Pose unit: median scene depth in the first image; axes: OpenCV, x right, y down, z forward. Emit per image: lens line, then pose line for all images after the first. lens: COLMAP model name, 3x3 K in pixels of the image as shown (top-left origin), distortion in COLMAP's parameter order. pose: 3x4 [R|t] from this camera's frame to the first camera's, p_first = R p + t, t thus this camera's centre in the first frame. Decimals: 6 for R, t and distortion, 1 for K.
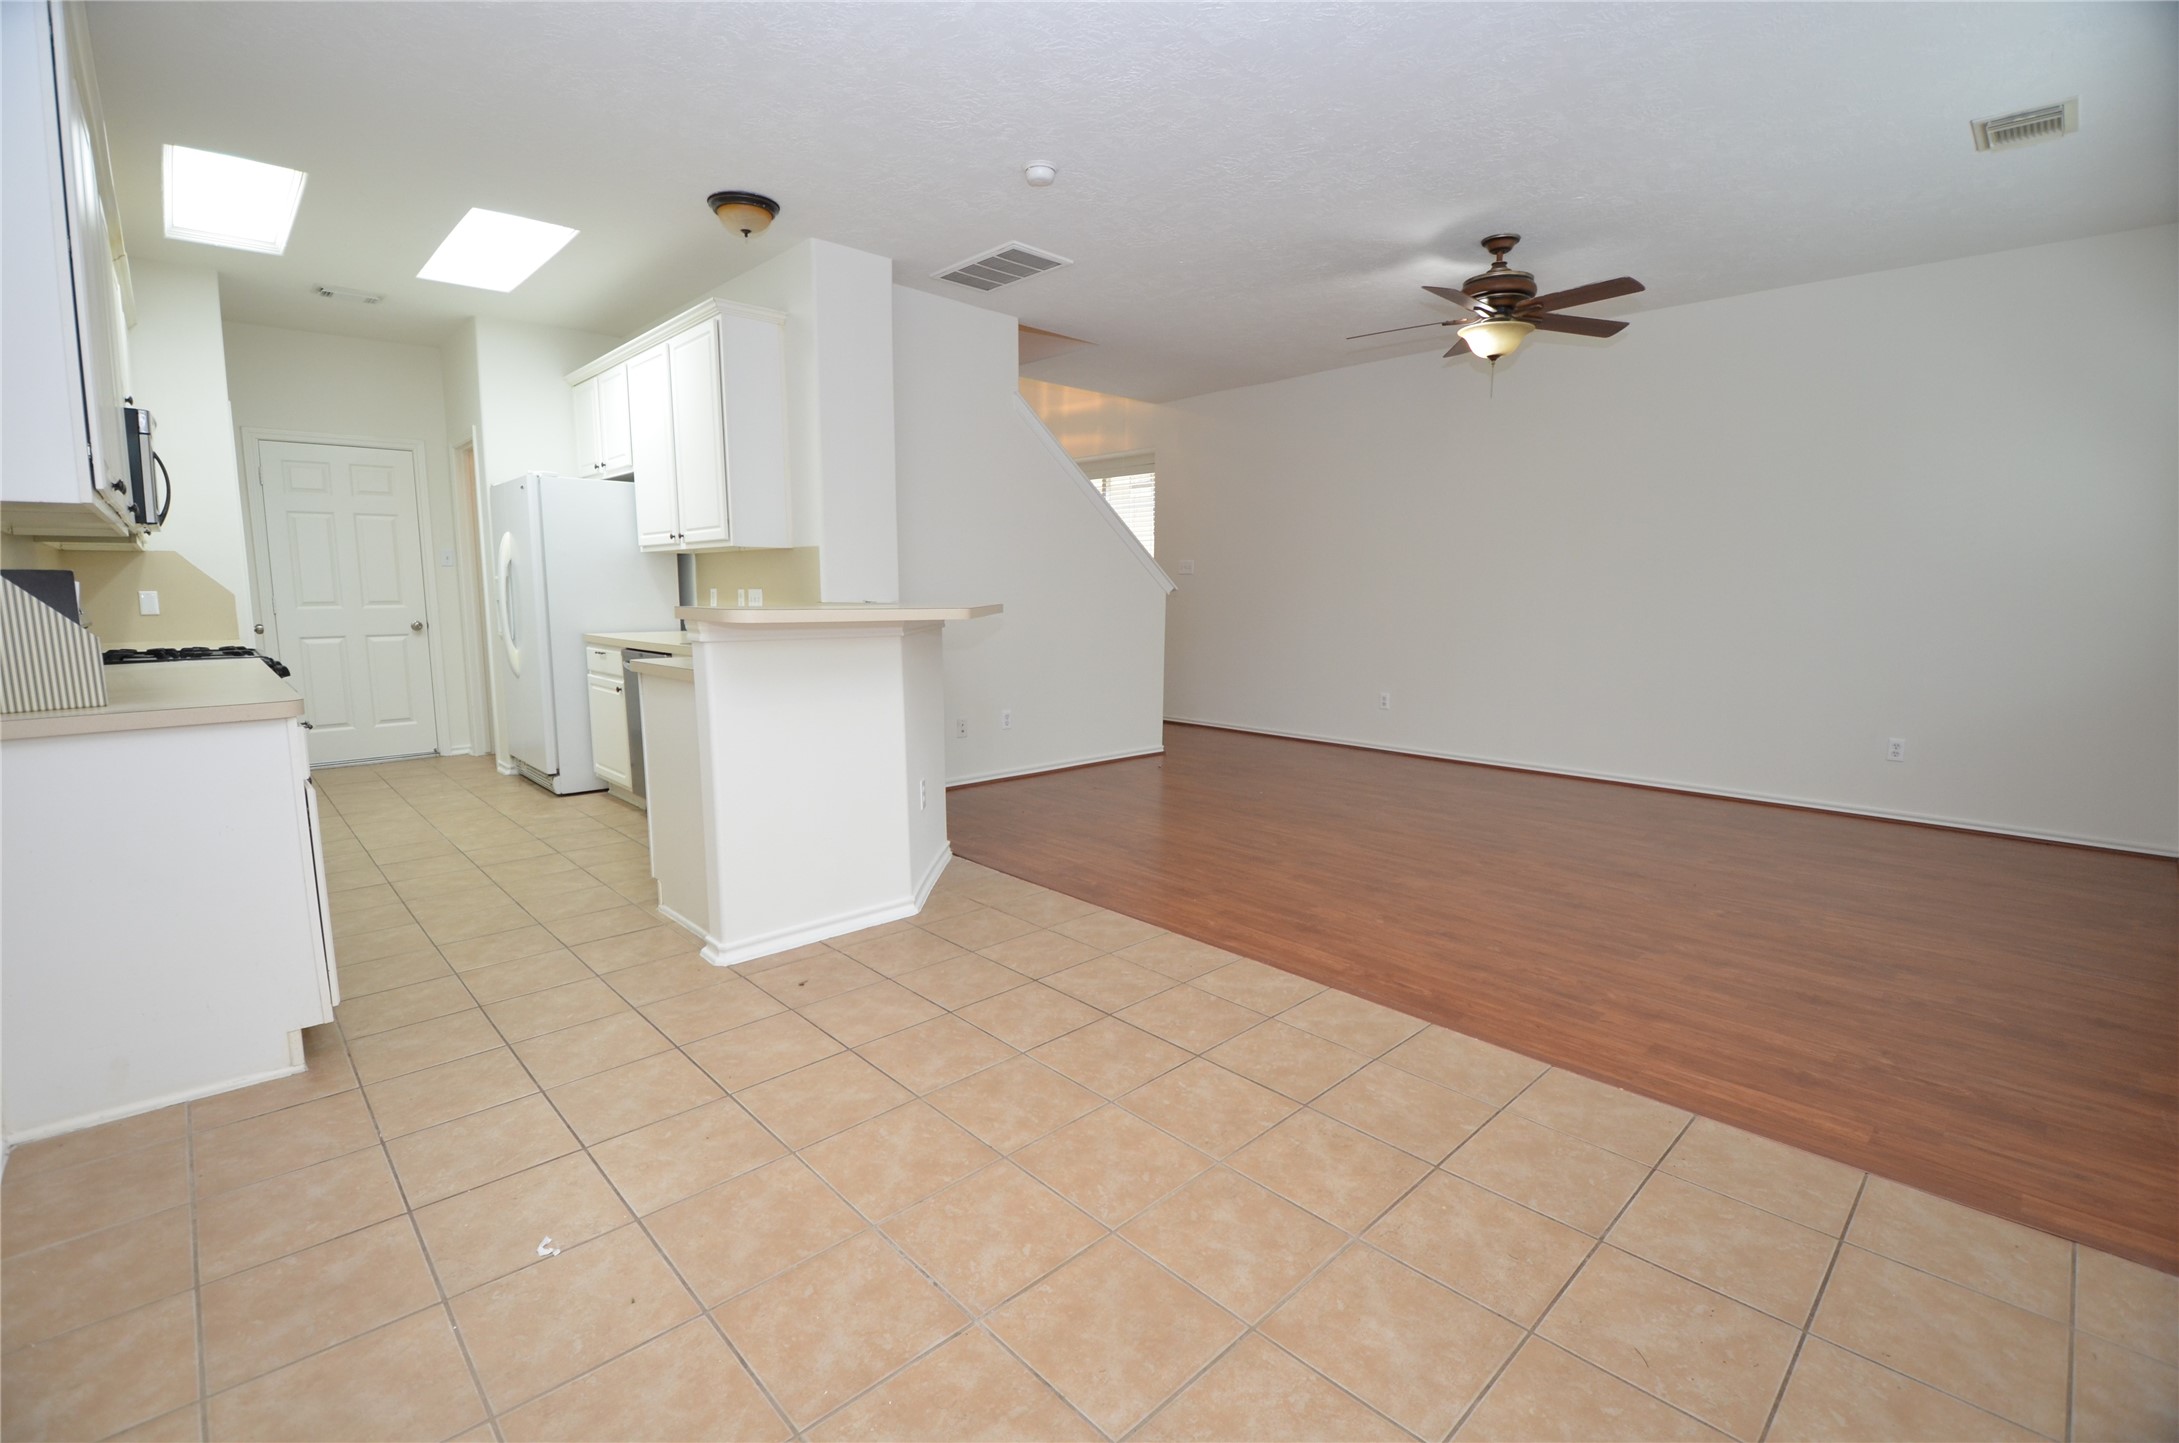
lens RADIAL K [[964.8, 0, 1075.6], [0, 964.8, 715.1], [0, 0, 1]] dist [0.026383, -0.034323]
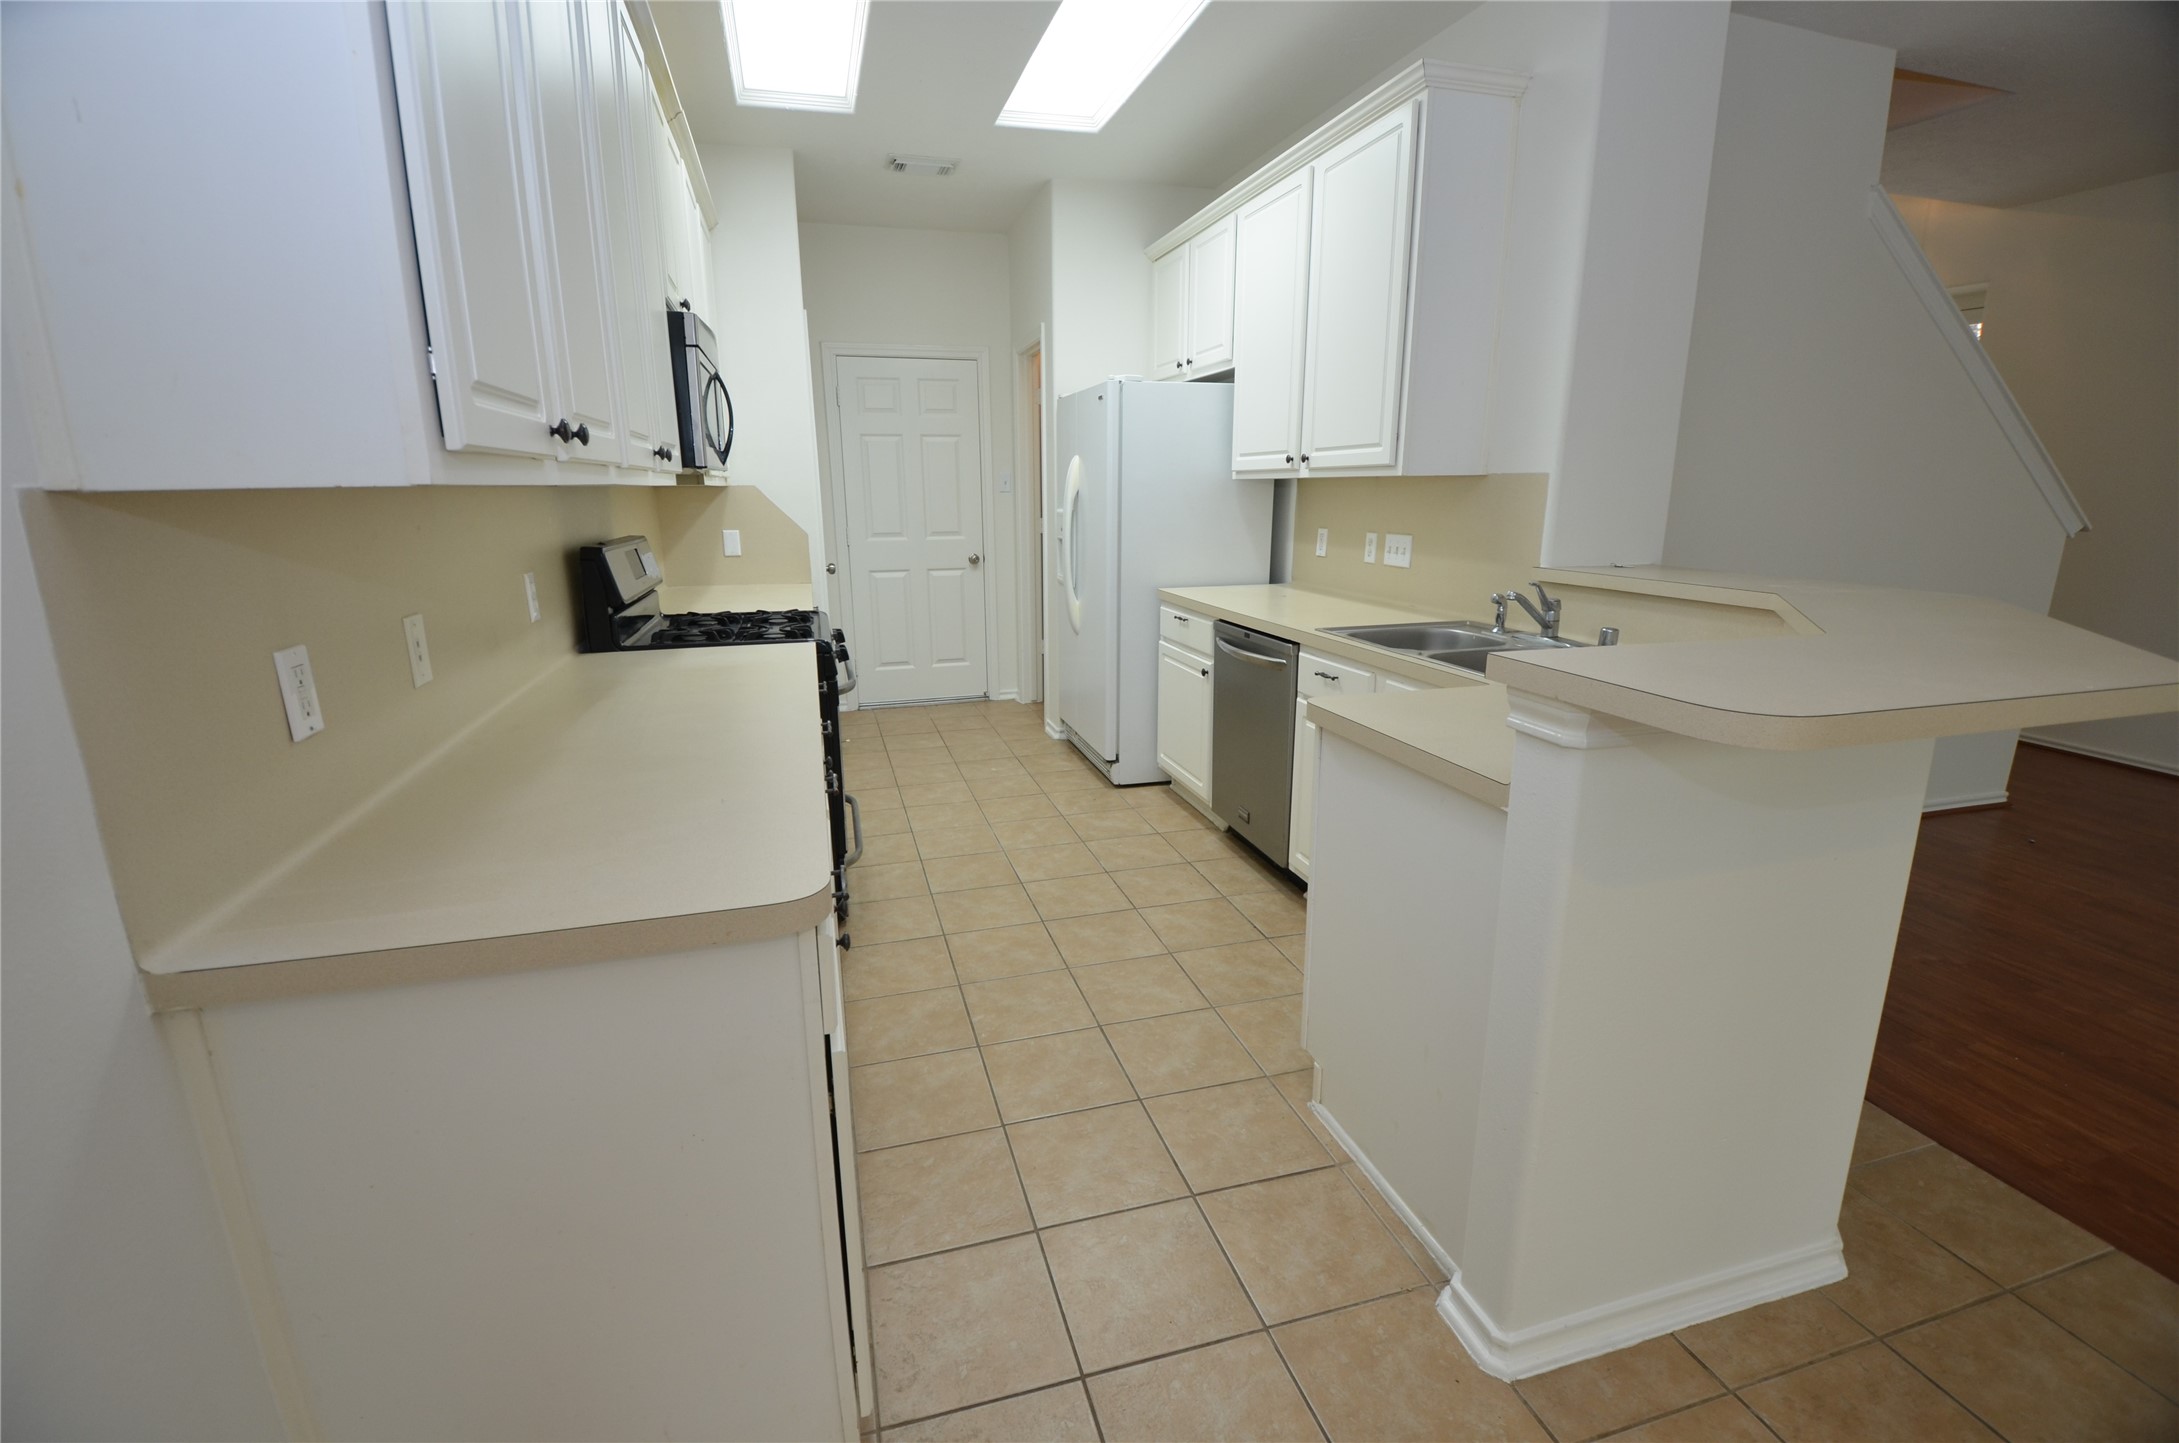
lens RADIAL K [[964.8, 0, 1075.6], [0, 964.8, 715.1], [0, 0, 1]] dist [0.026383, -0.034323]
pose [[0.887755, 0.099891, -0.449347, -0.209902], [-0.052346, 0.991745, 0.117052, -0.070715], [0.457330, -0.080392, 0.885656, 0.278105]]
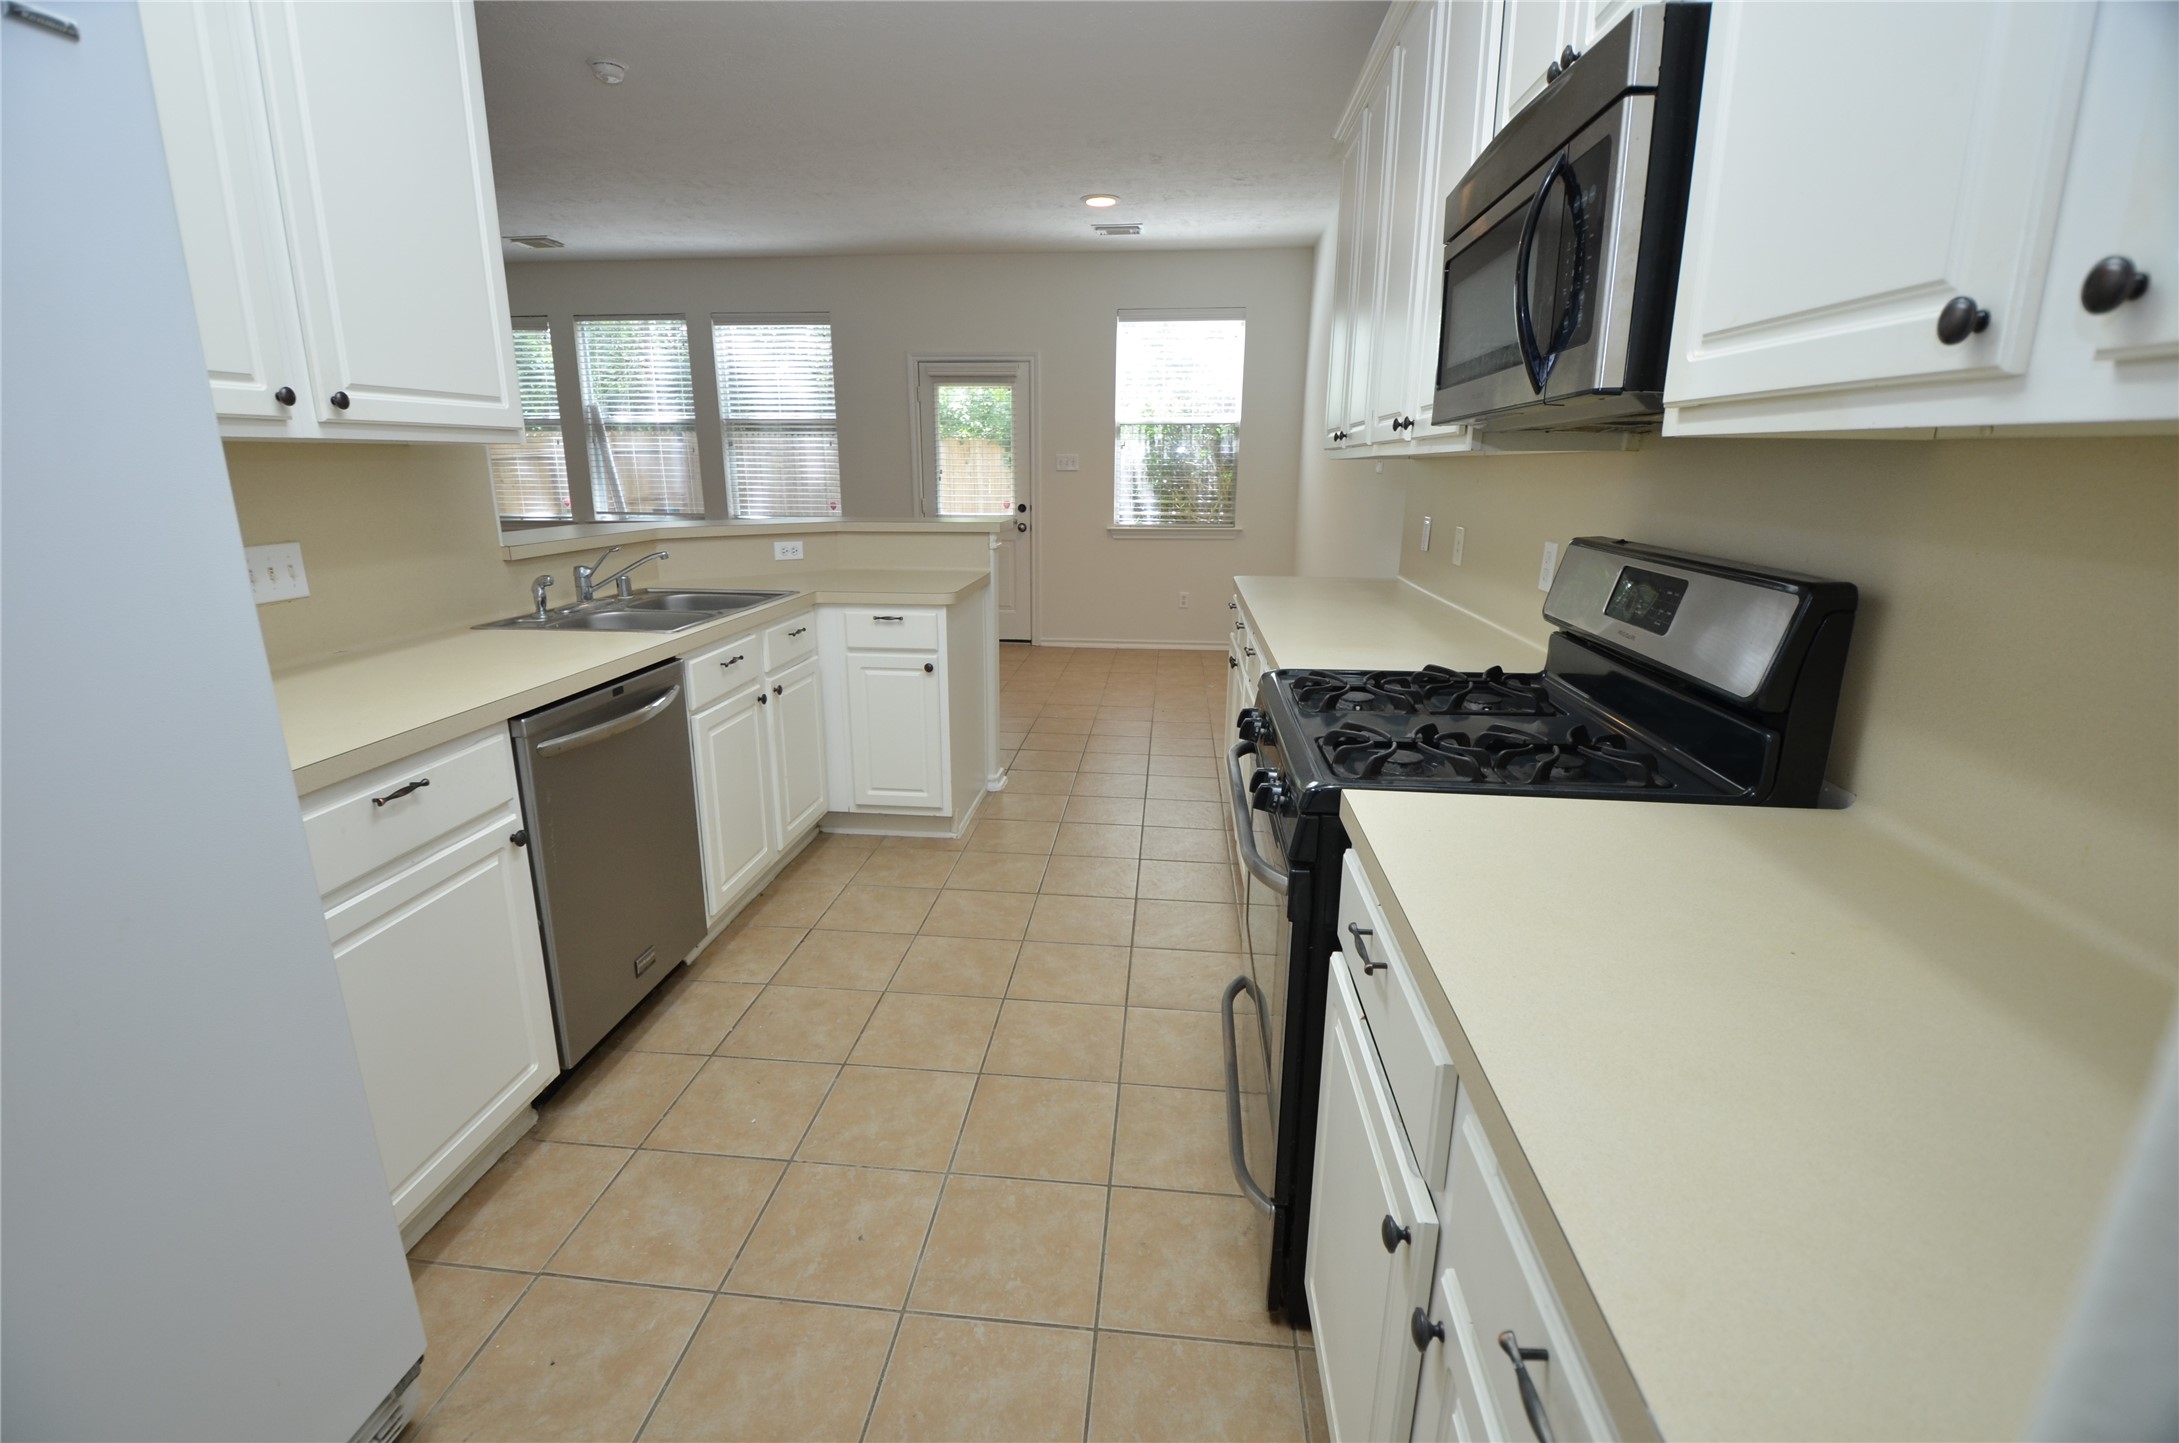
lens RADIAL K [[964.8, 0, 1075.6], [0, 964.8, 715.1], [0, 0, 1]] dist [0.026383, -0.034323]
pose [[-0.661419, -0.191499, 0.725158, -0.811865], [0.094137, 0.938013, 0.333572, -0.160708], [-0.744086, 0.288895, -0.602392, 0.989314]]
